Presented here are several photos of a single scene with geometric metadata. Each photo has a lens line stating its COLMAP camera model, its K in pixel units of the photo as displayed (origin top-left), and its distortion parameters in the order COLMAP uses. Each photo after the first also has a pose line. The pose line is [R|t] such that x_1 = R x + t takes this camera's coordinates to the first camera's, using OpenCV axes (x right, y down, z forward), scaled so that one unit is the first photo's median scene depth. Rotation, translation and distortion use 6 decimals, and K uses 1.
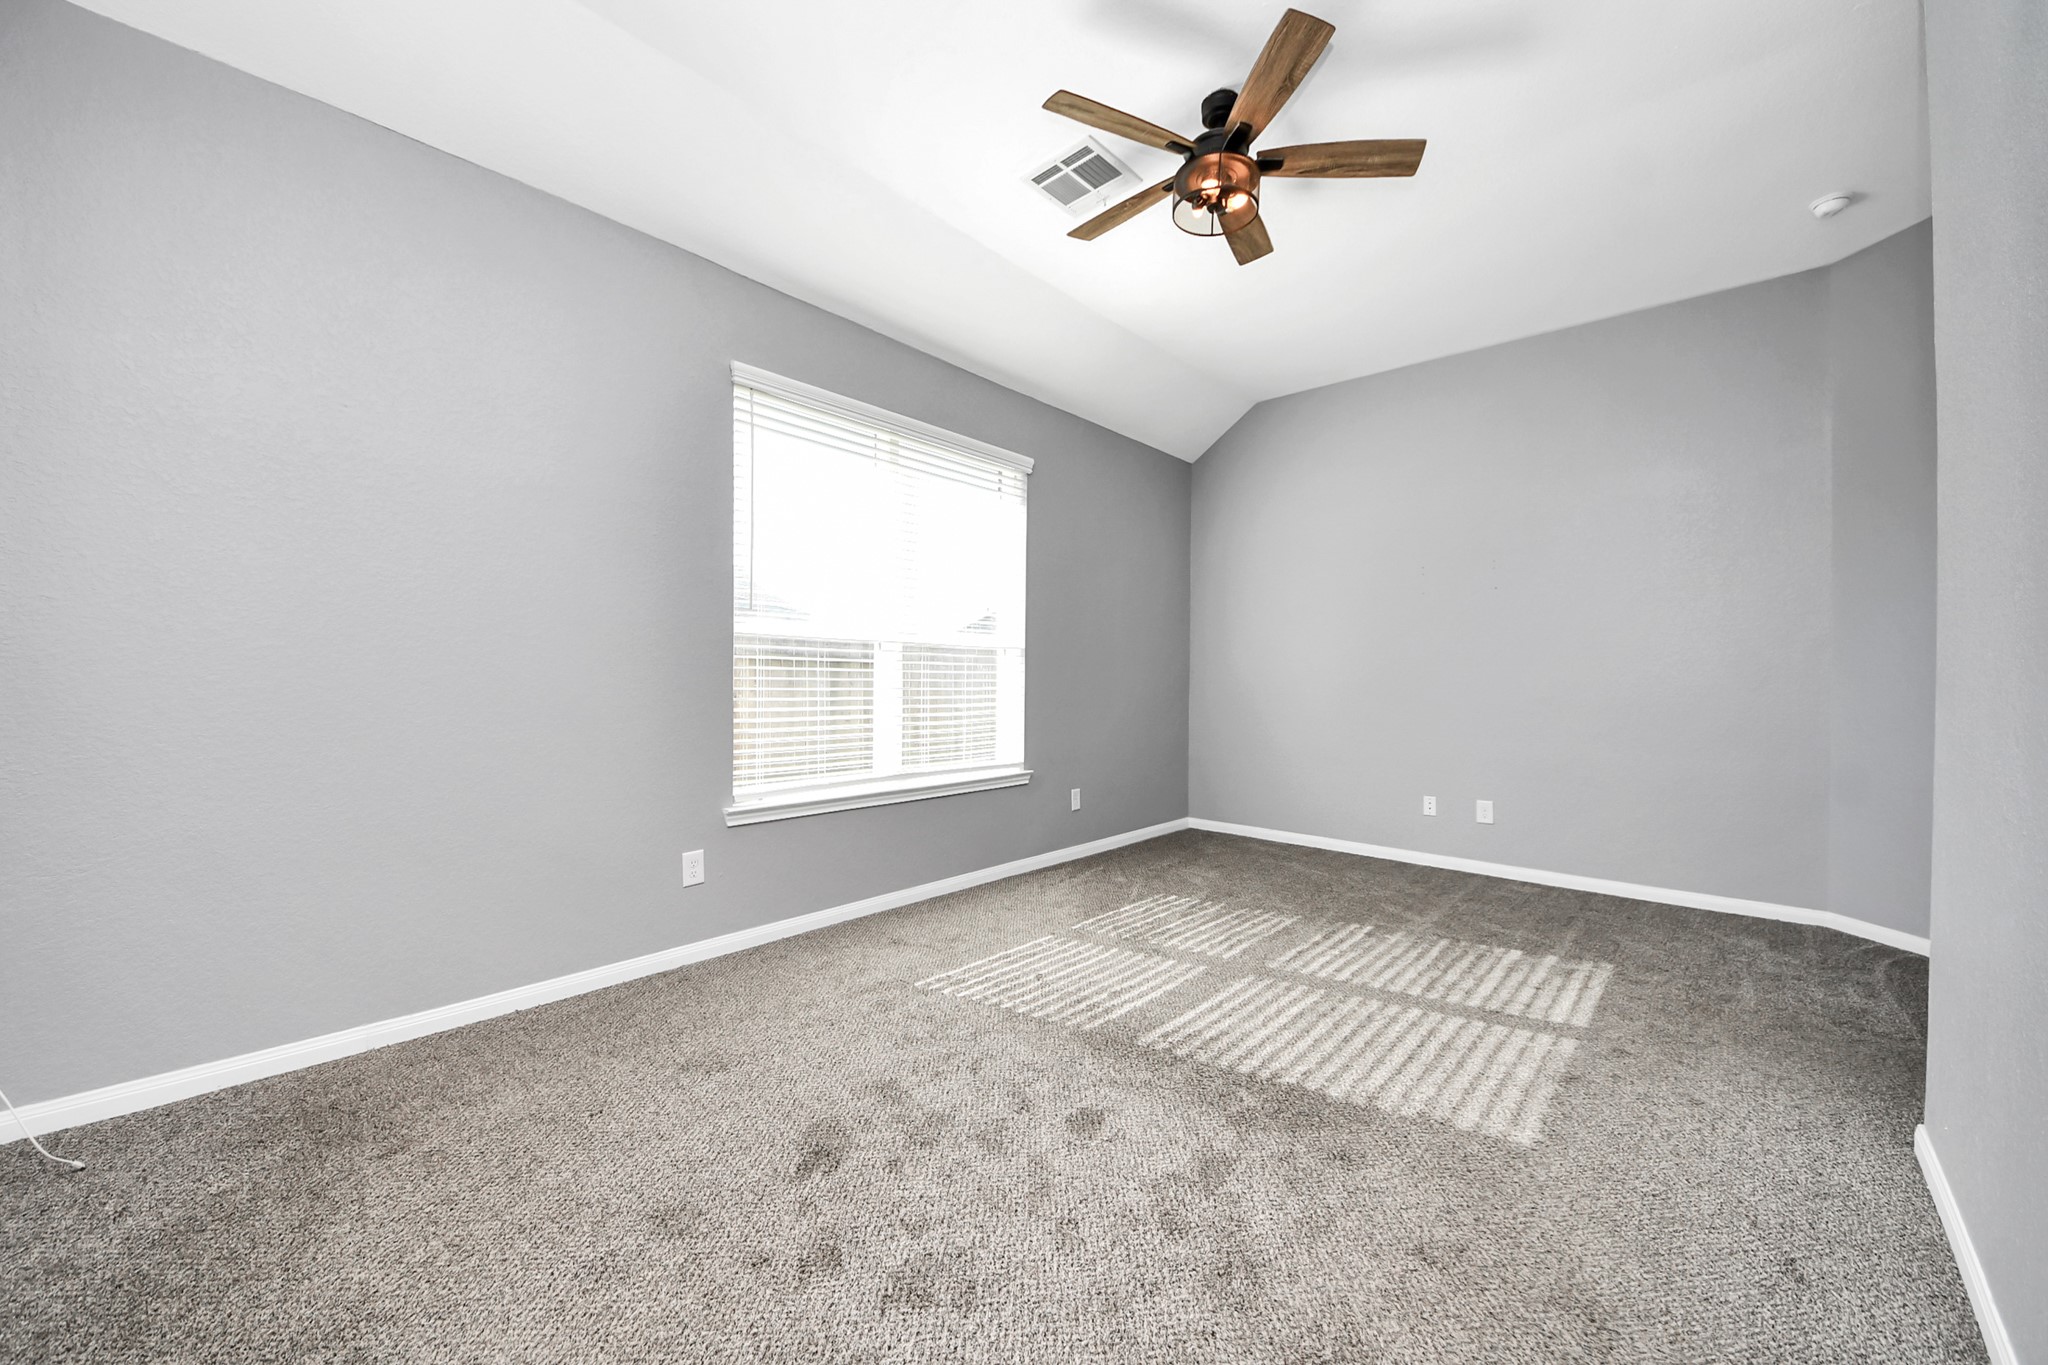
lens RADIAL K [[780.1, 0, 1021.9], [0, 780.1, 683.8], [0, 0, 1]] dist [0.003444, -0.000110]
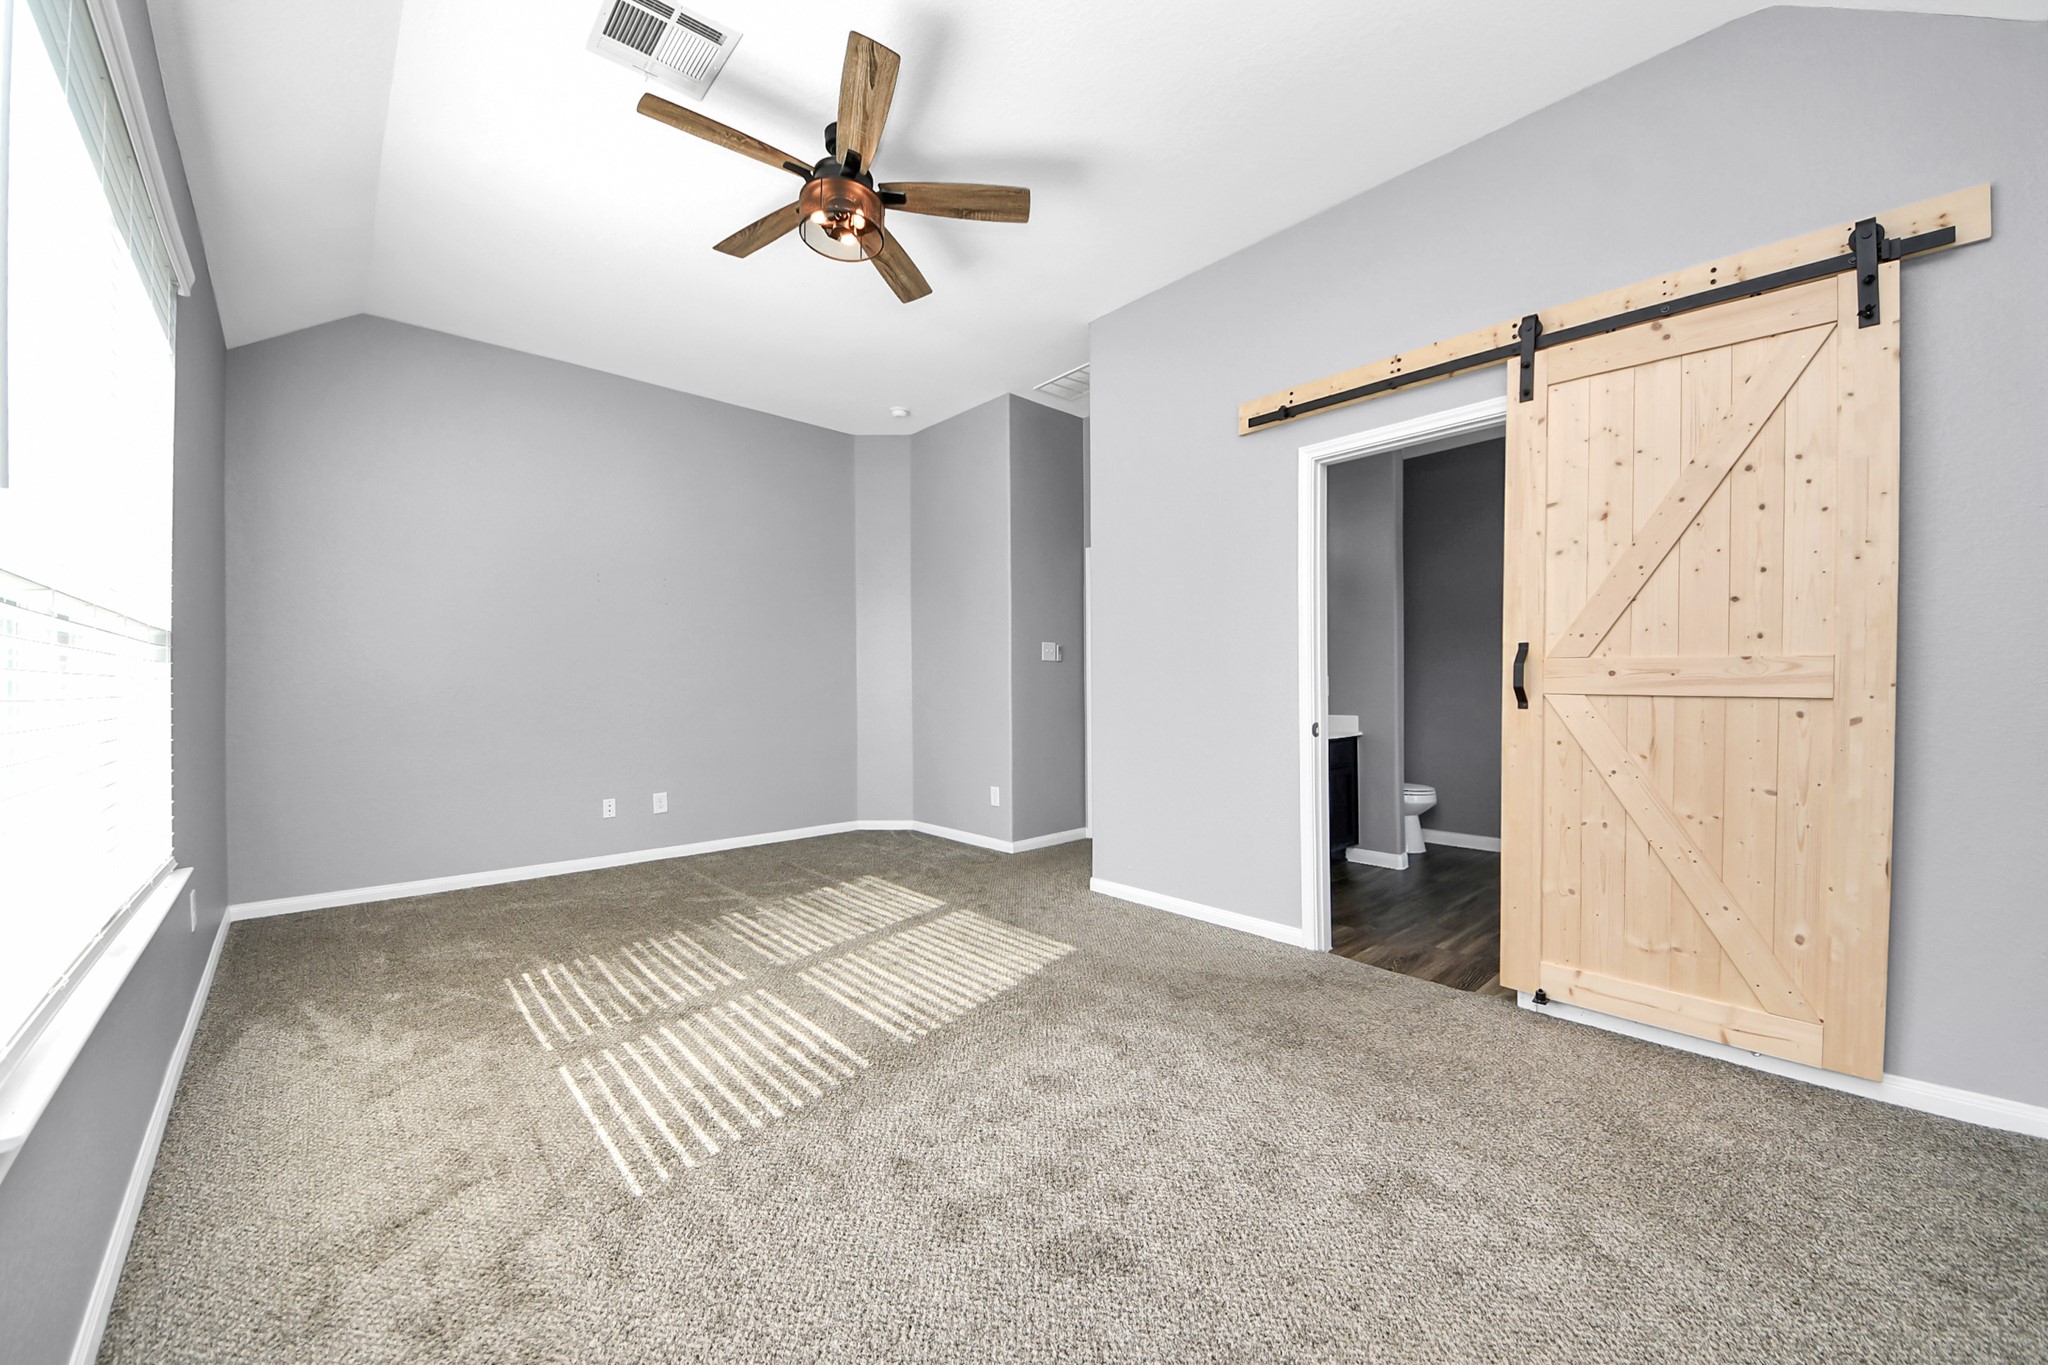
lens RADIAL K [[738.4, 0, 1020.1], [0, 738.4, 677.3], [0, 0, 1]] dist [-0.001110, -0.002835]
pose [[0.098354, -0.005288, 0.995137, -0.590808], [0.017180, 0.999846, 0.003615, -0.013704], [-0.995003, 0.016741, 0.098430, 0.563401]]
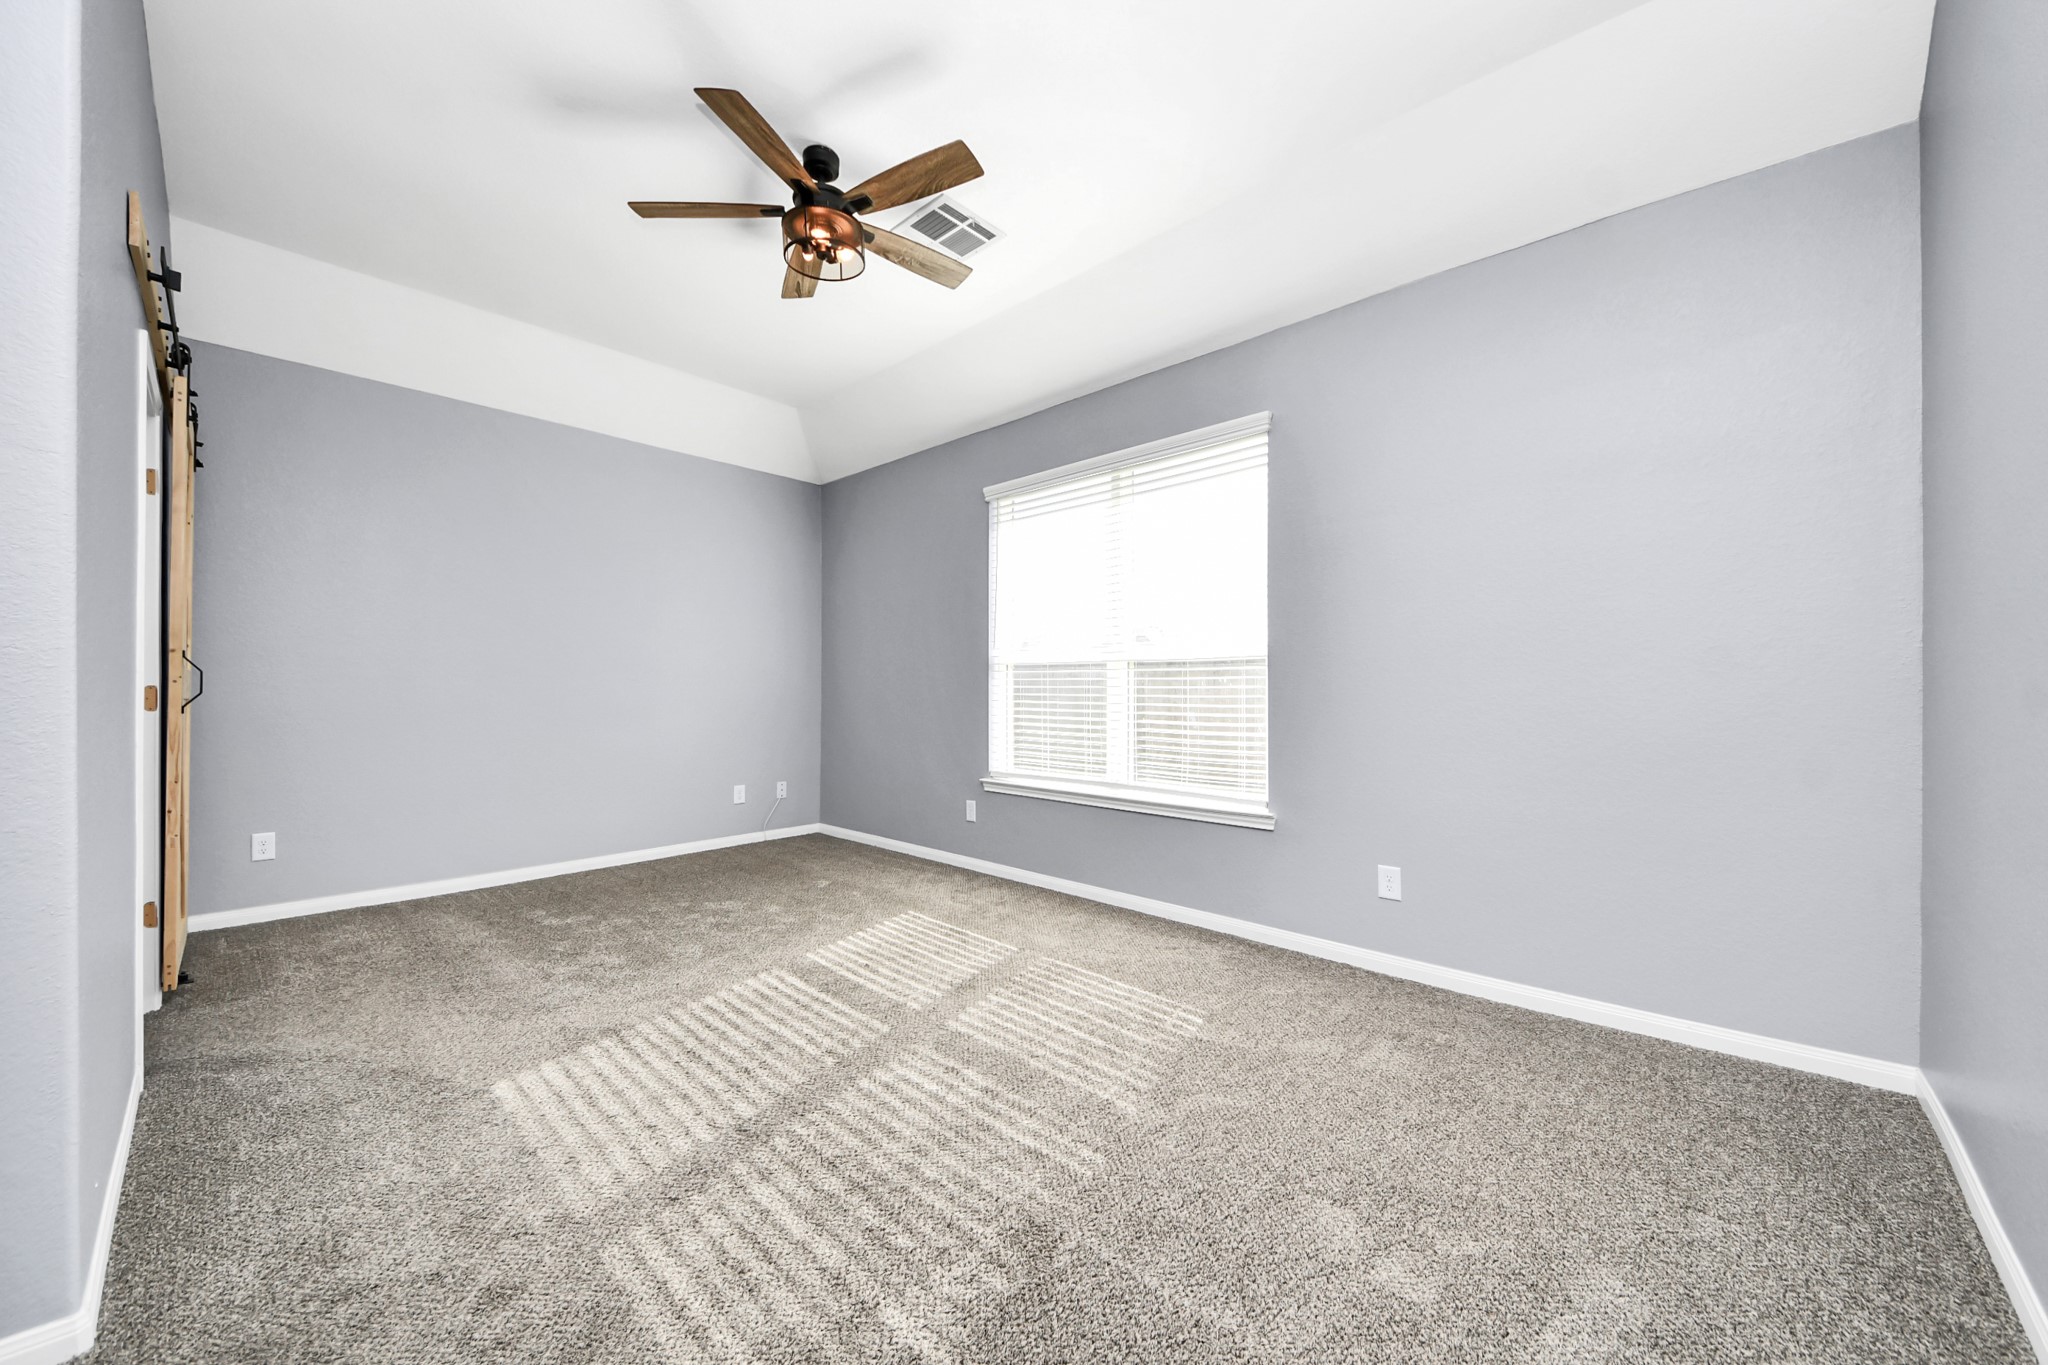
lens RADIAL K [[738.4, 0, 1031.6], [0, 738.4, 694.3], [0, 0, 1]] dist [-0.001110, -0.002835]
pose [[-0.014882, 0.001211, -0.999889, 1.046489], [-0.008659, 0.999962, 0.001340, -0.008750], [0.999852, 0.008678, -0.014871, 1.086204]]
